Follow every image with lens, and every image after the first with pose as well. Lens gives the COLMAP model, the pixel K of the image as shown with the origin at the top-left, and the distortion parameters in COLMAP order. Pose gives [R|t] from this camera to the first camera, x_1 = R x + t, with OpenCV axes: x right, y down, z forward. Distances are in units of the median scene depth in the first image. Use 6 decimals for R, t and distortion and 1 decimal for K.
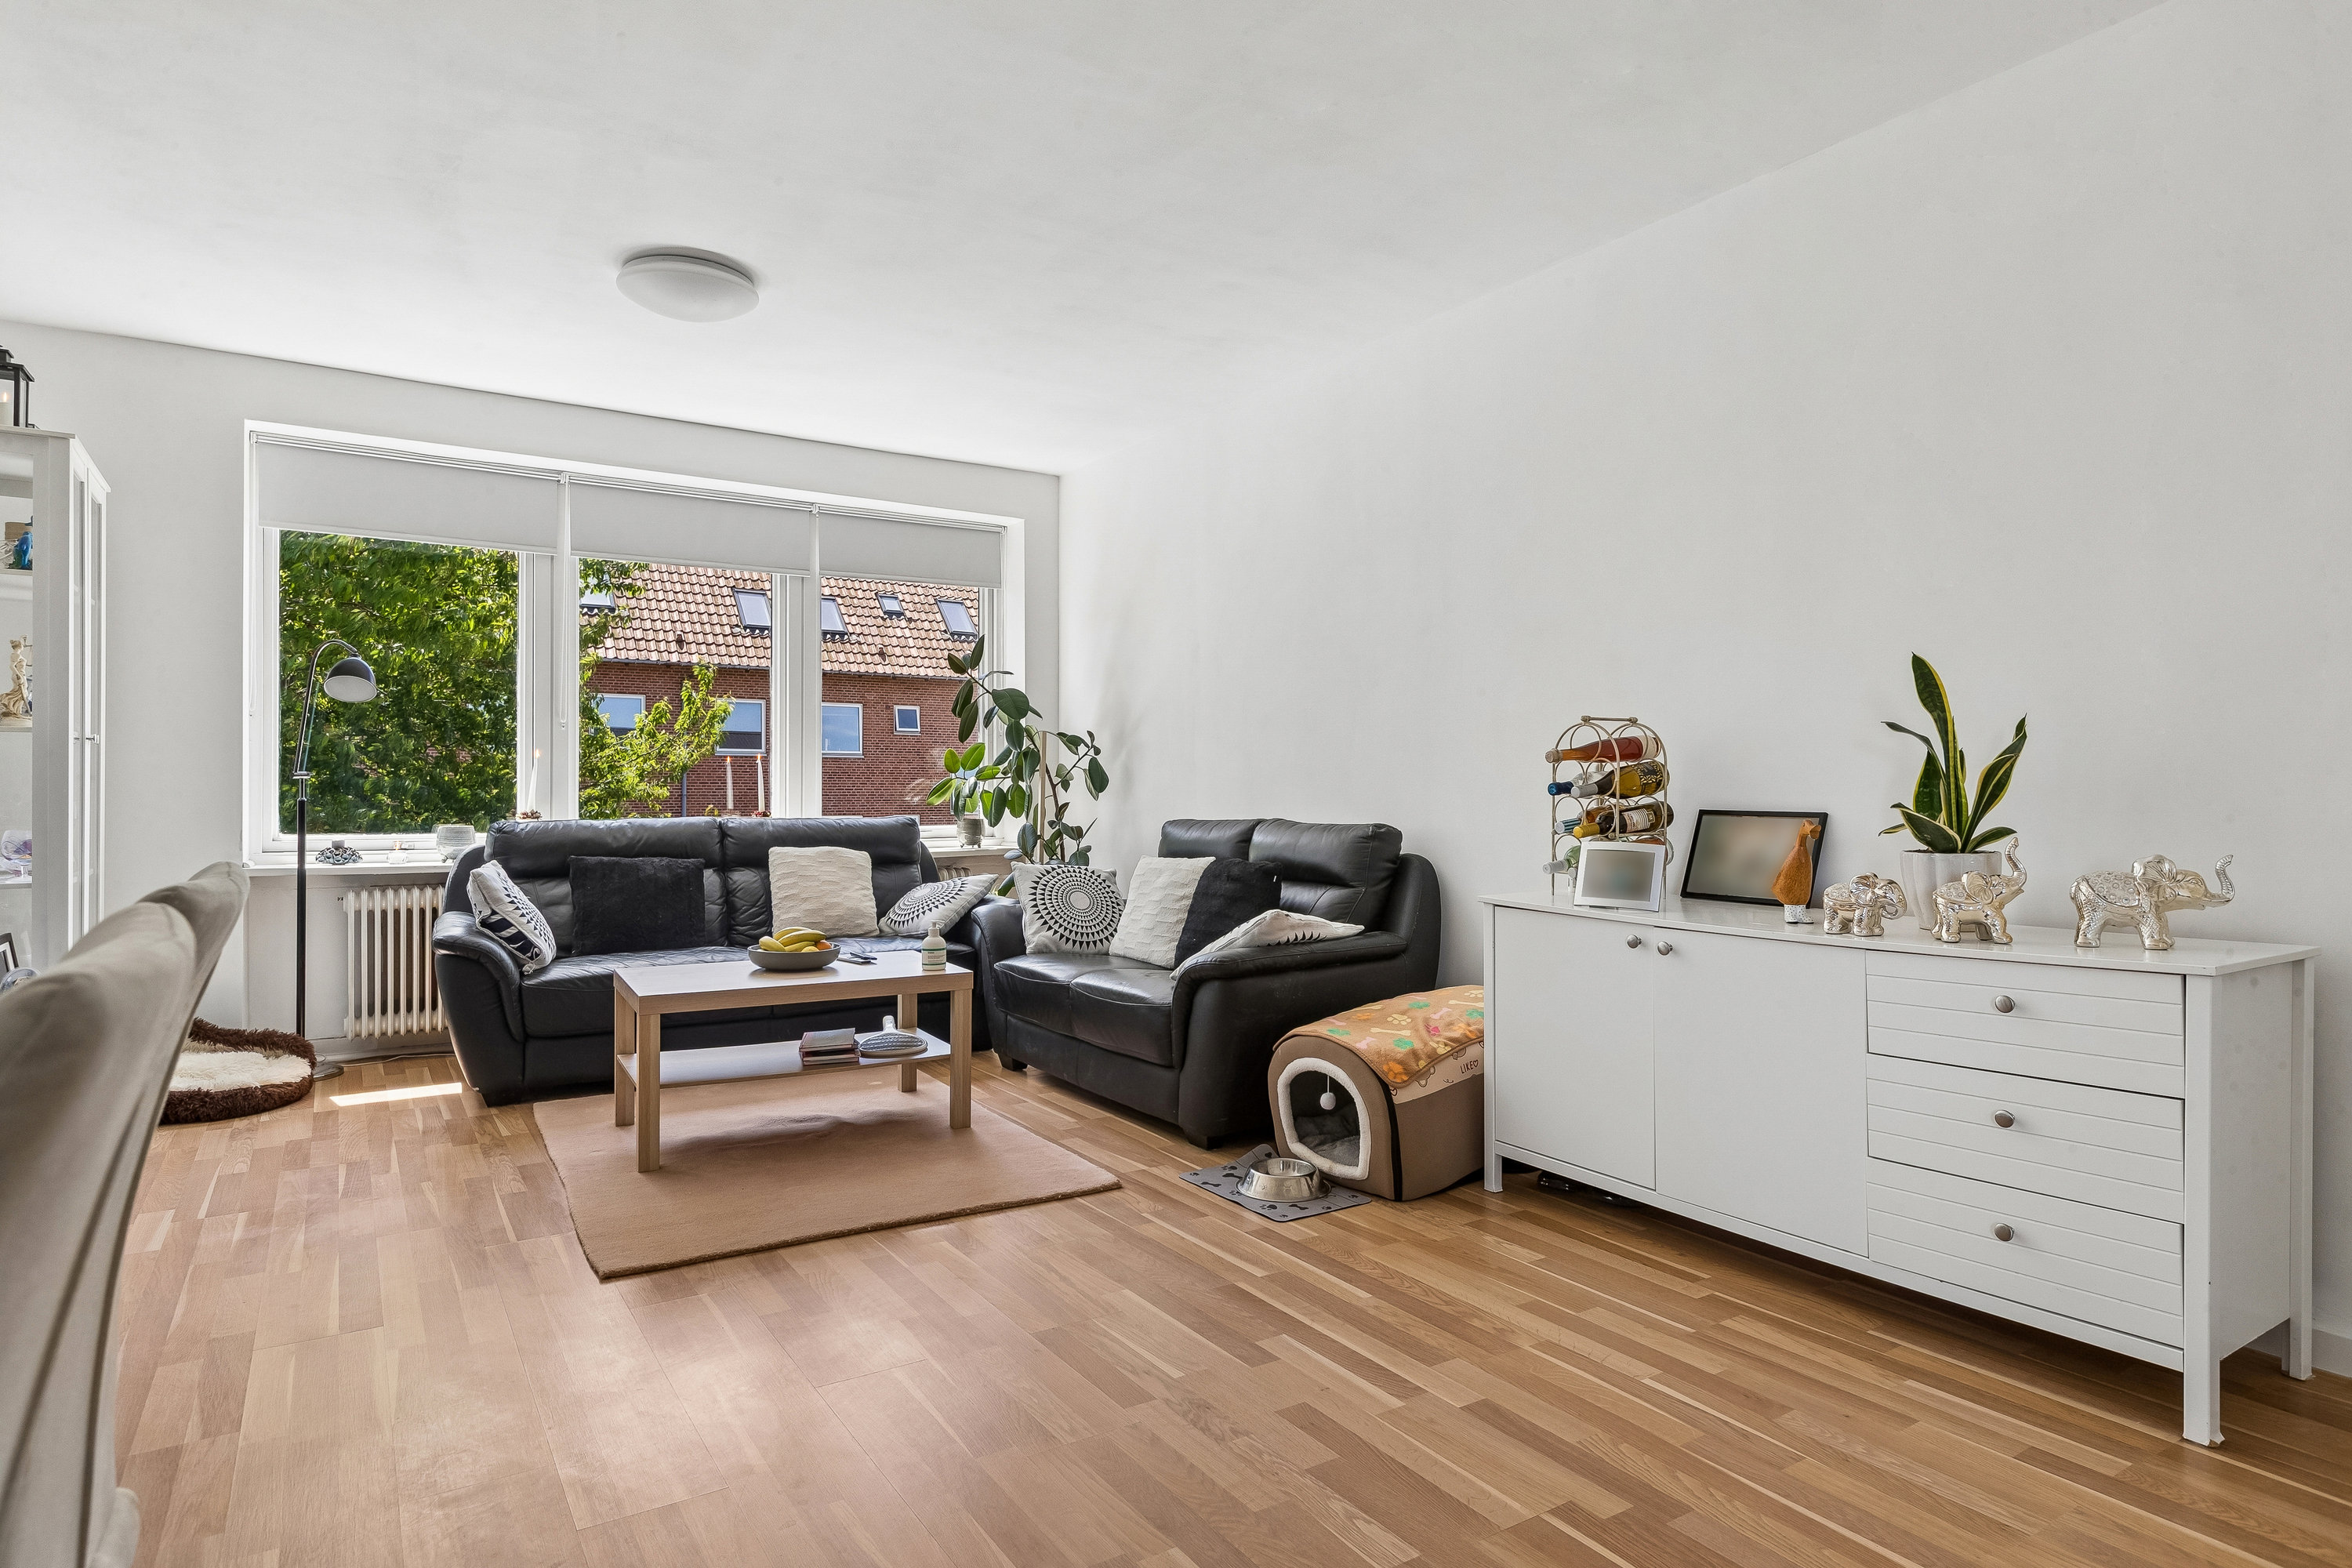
lens RADIAL K [[1289.3, 0, 1192.3], [0, 1289.3, 785.2], [0, 0, 1]] dist [0.008717, -0.007520]
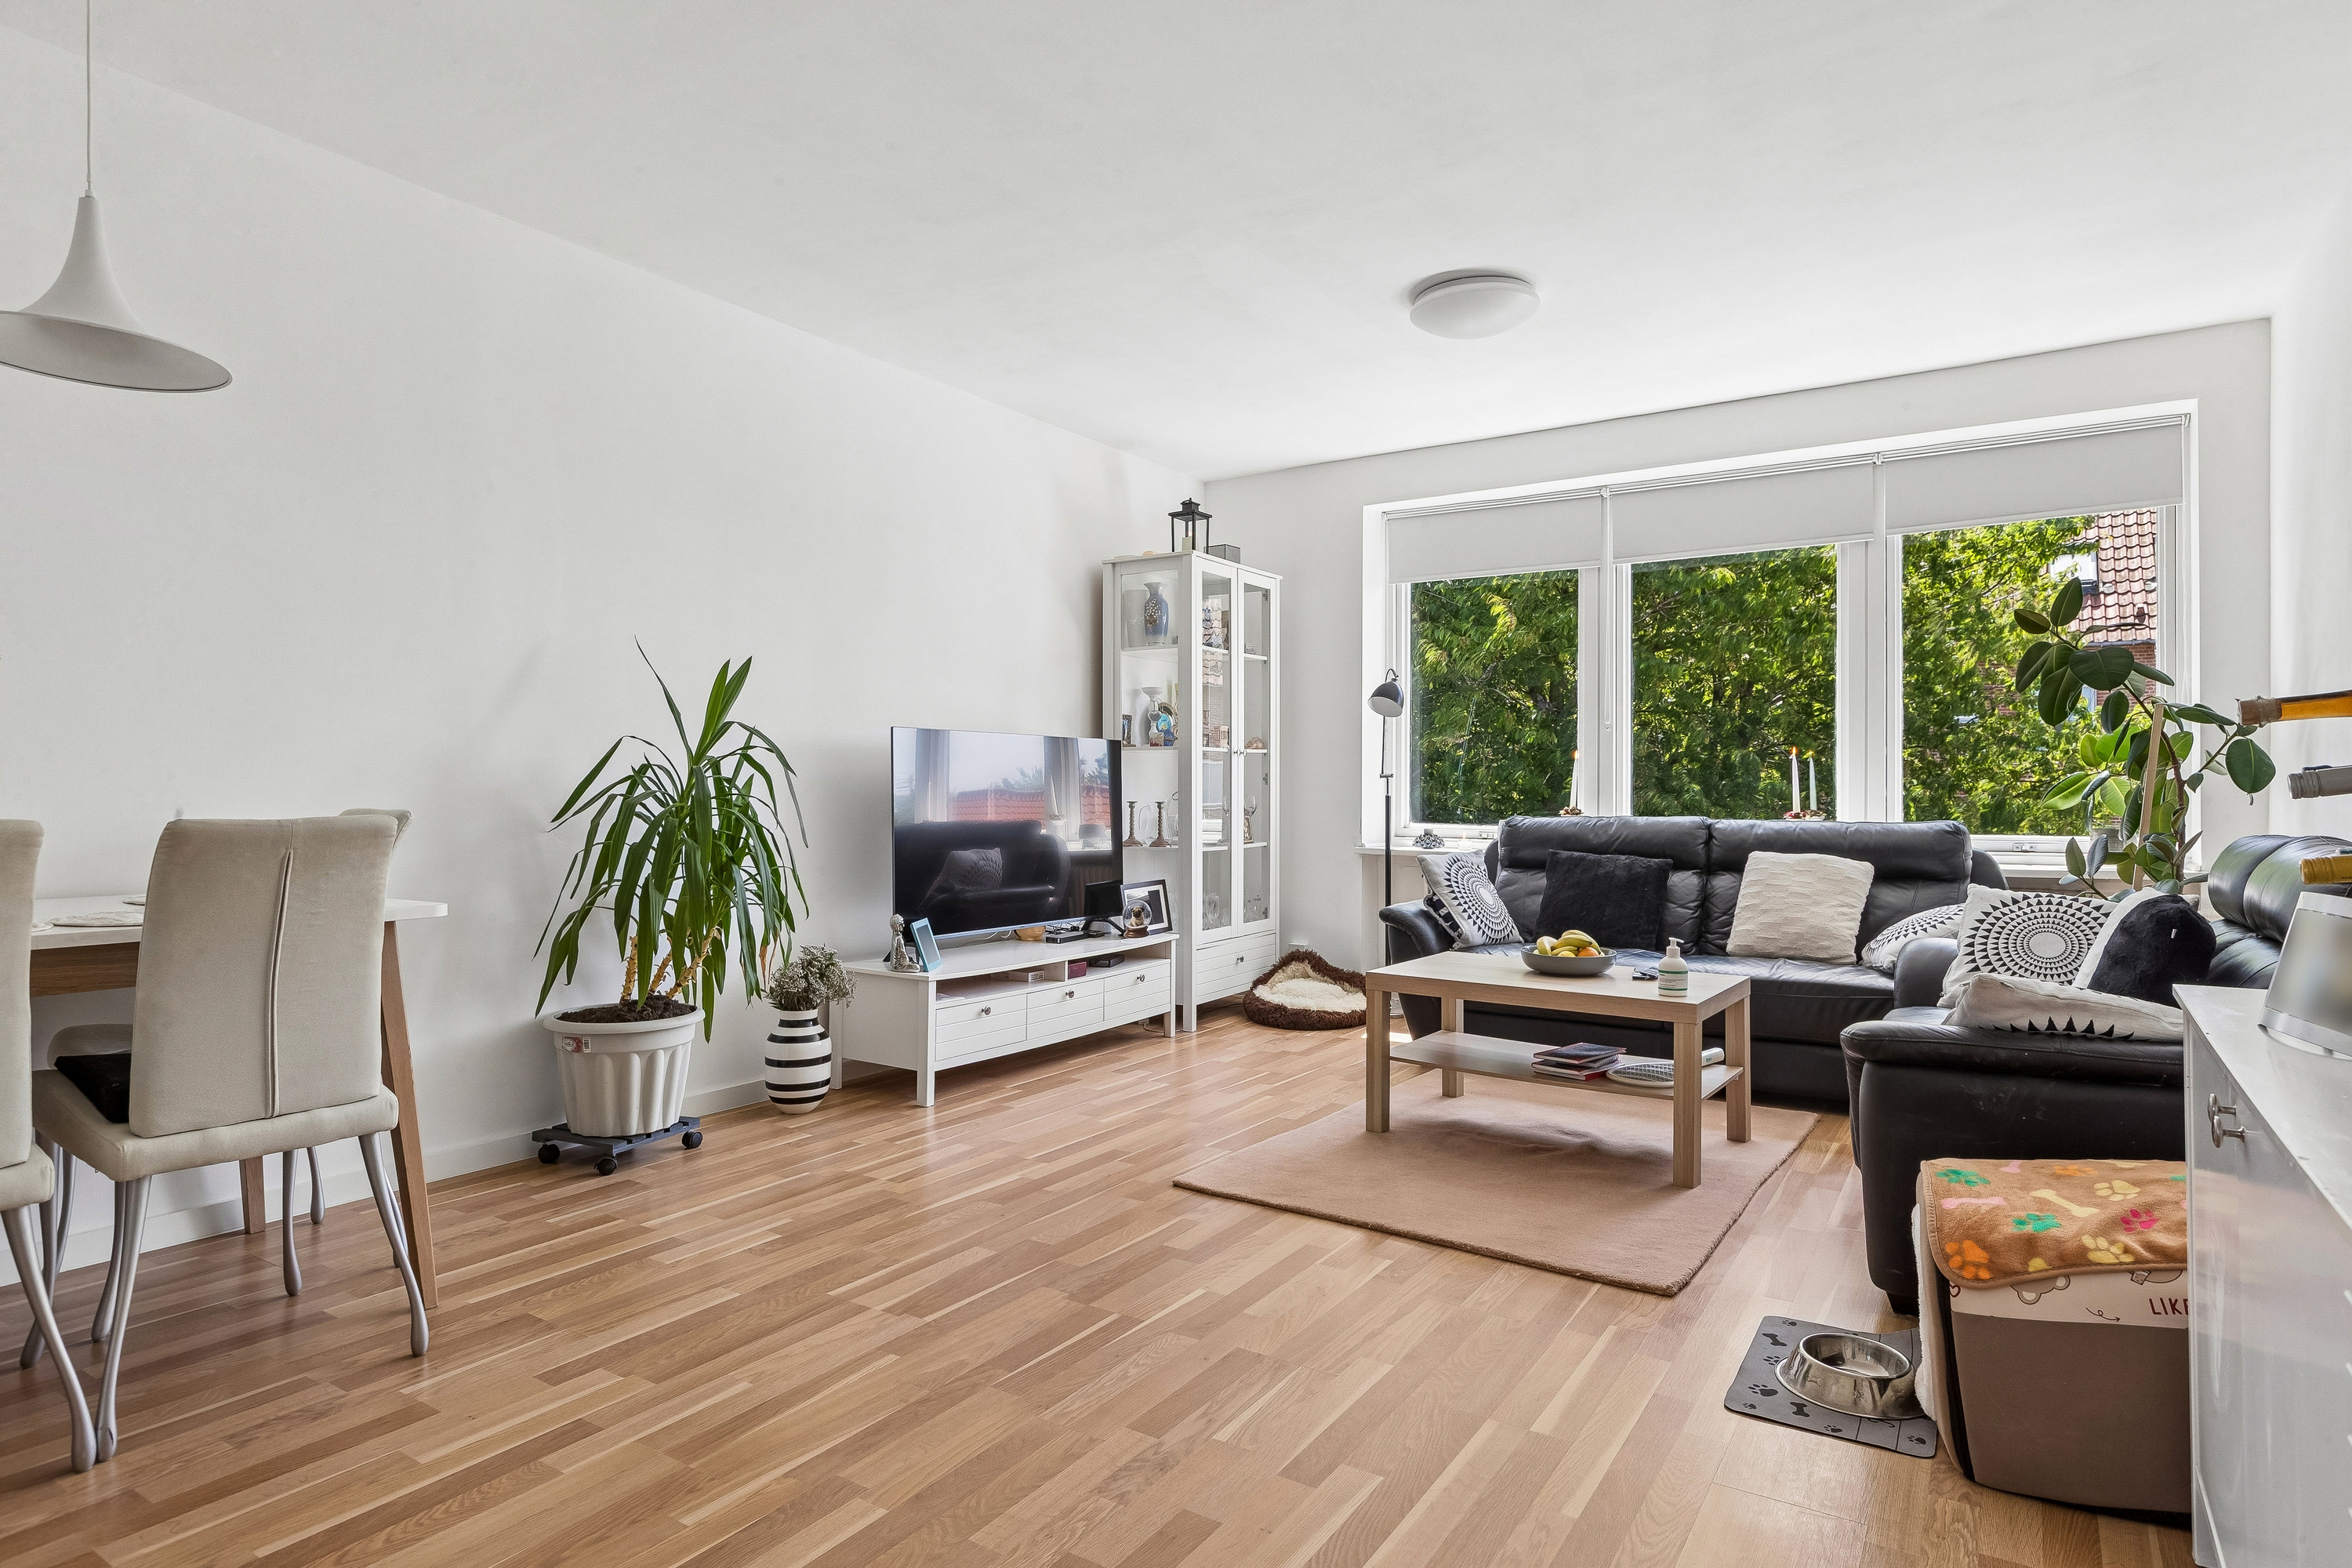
lens RADIAL K [[1289.3, 0, 1181.4], [0, 1289.3, 792.3], [0, 0, 1]] dist [0.008717, -0.007520]
pose [[0.402716, 0.002938, -0.915320, 0.402368], [0.000711, 0.999994, 0.003523, 0.003633], [0.915325, -0.002069, 0.402711, 0.312403]]
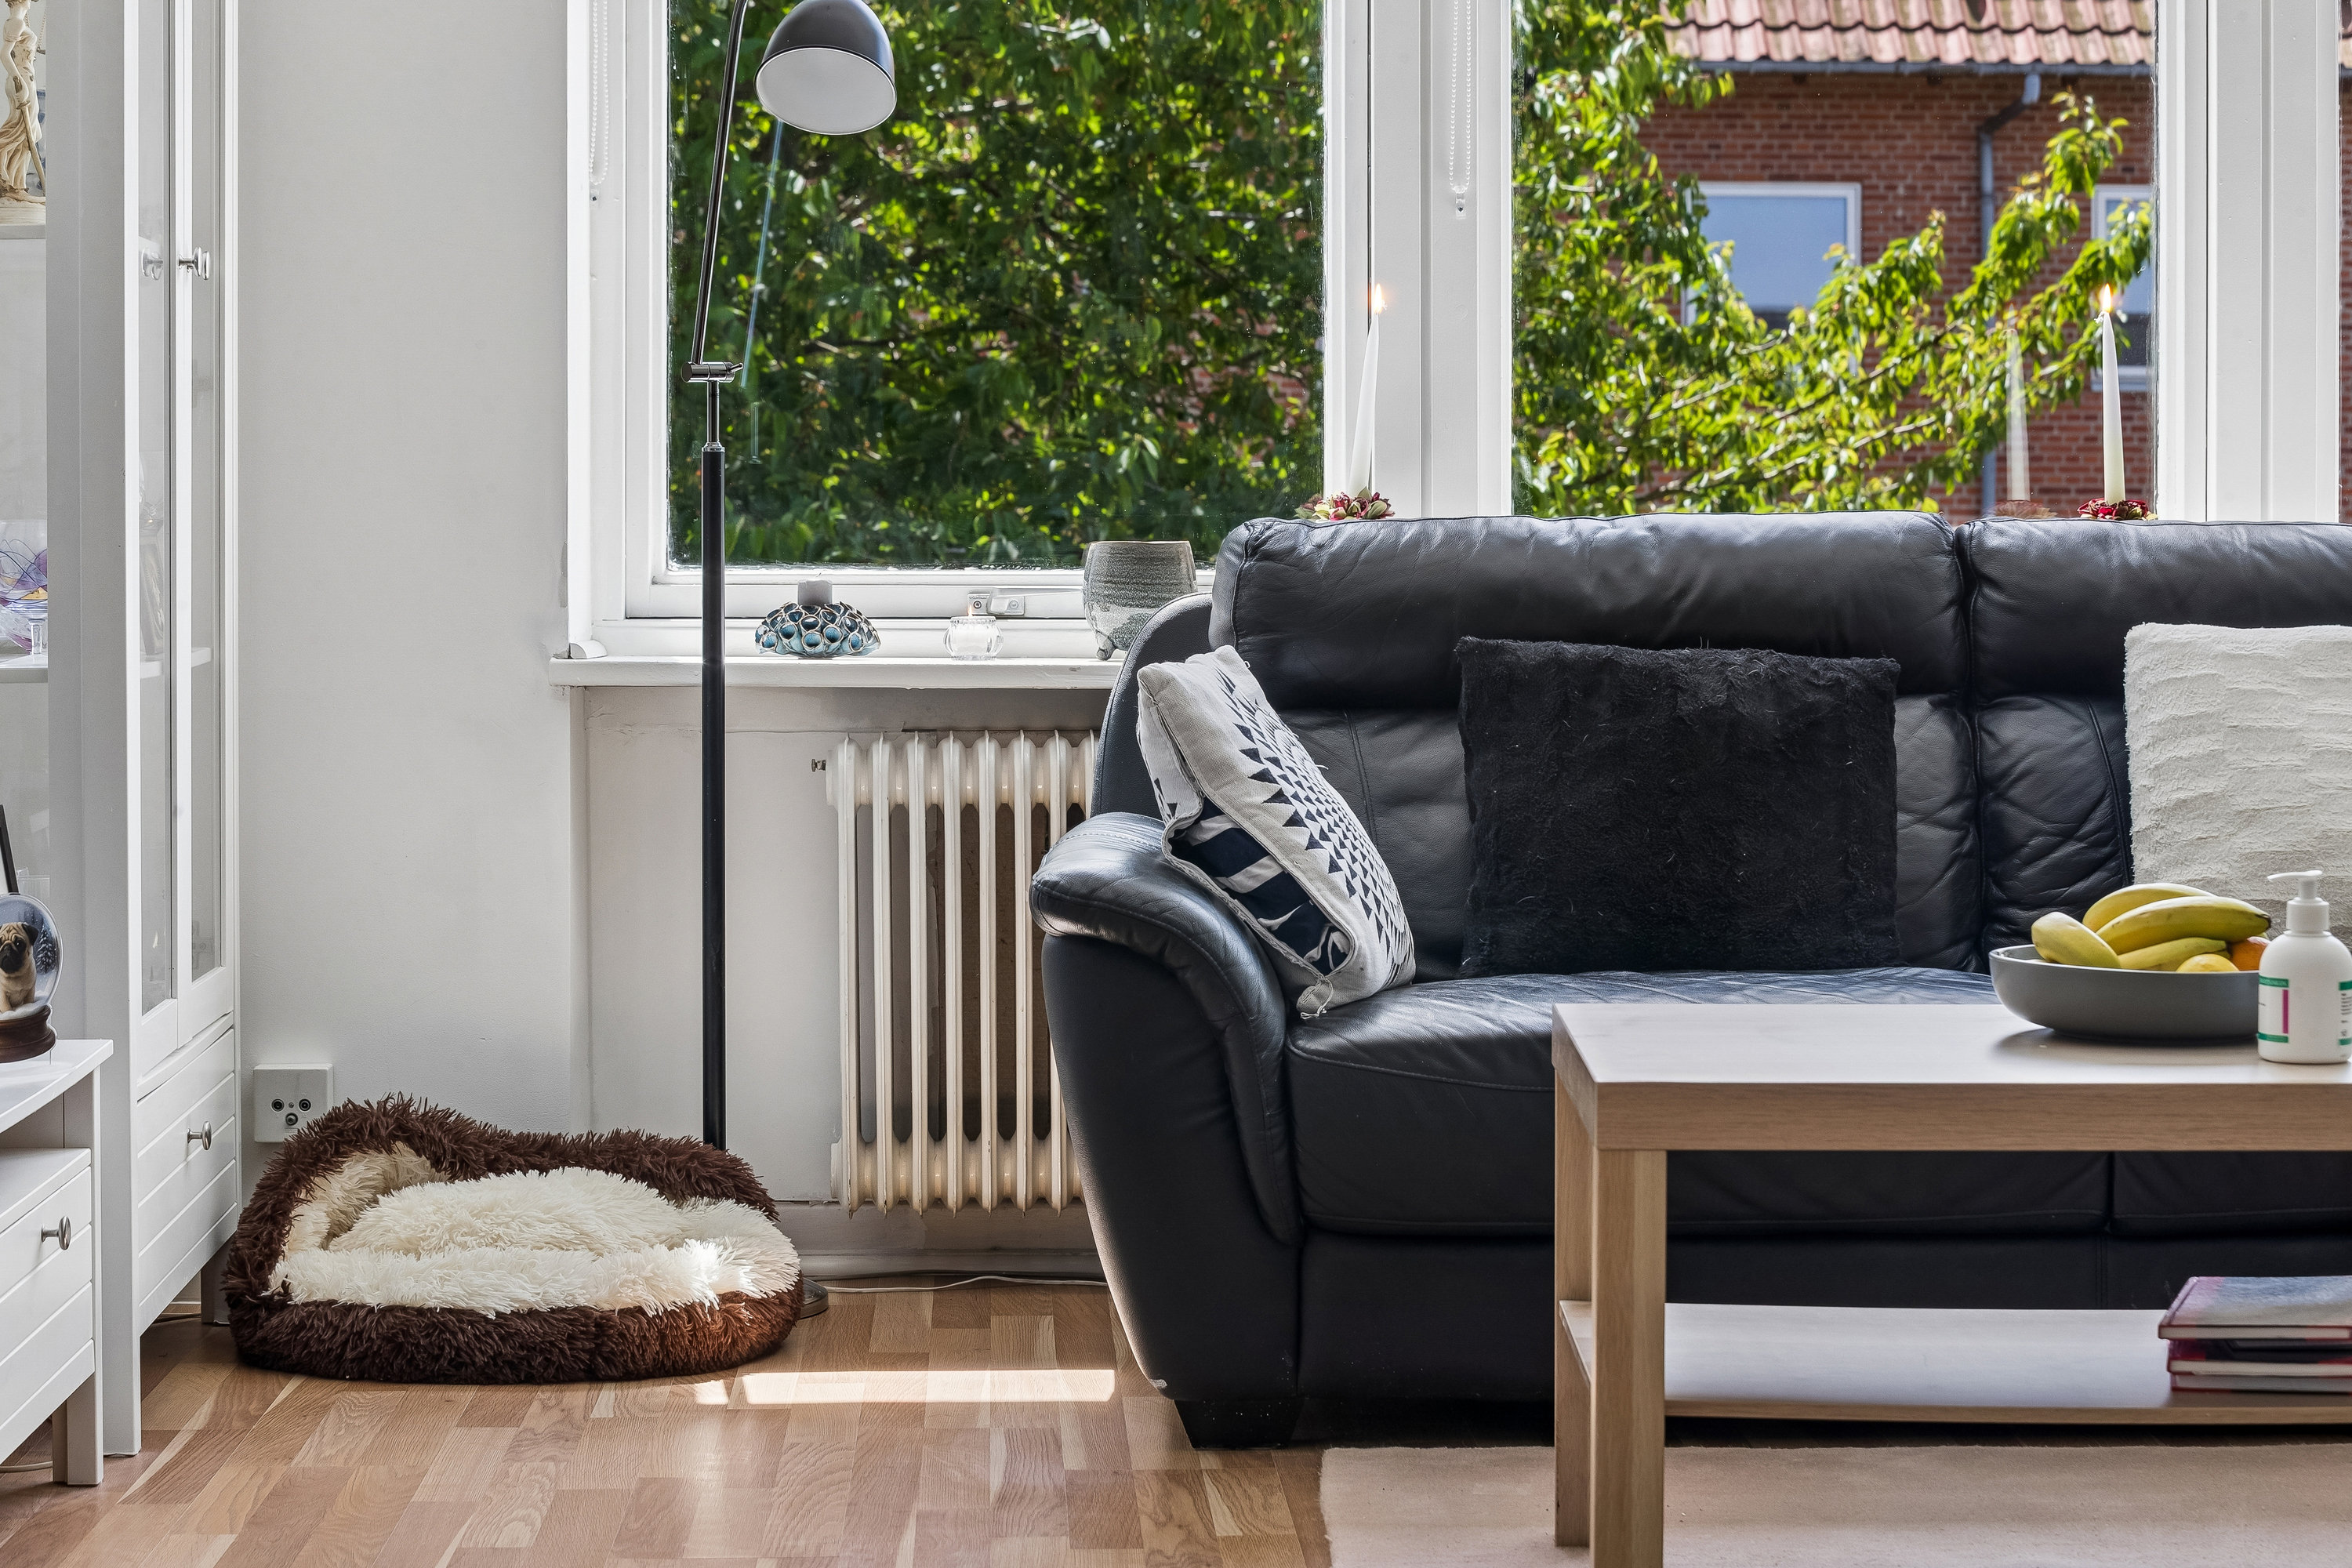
lens RADIAL K [[4846.3, 0, 1177.1], [0, 4846.3, 781.1], [0, 0, 1]] dist [-0.109126, 0.000000]
pose [[0.854193, 0.023835, -0.519409, 0.033053], [0.004448, 0.998577, 0.053138, 0.031096], [0.519937, -0.047700, 0.852872, 0.037930]]
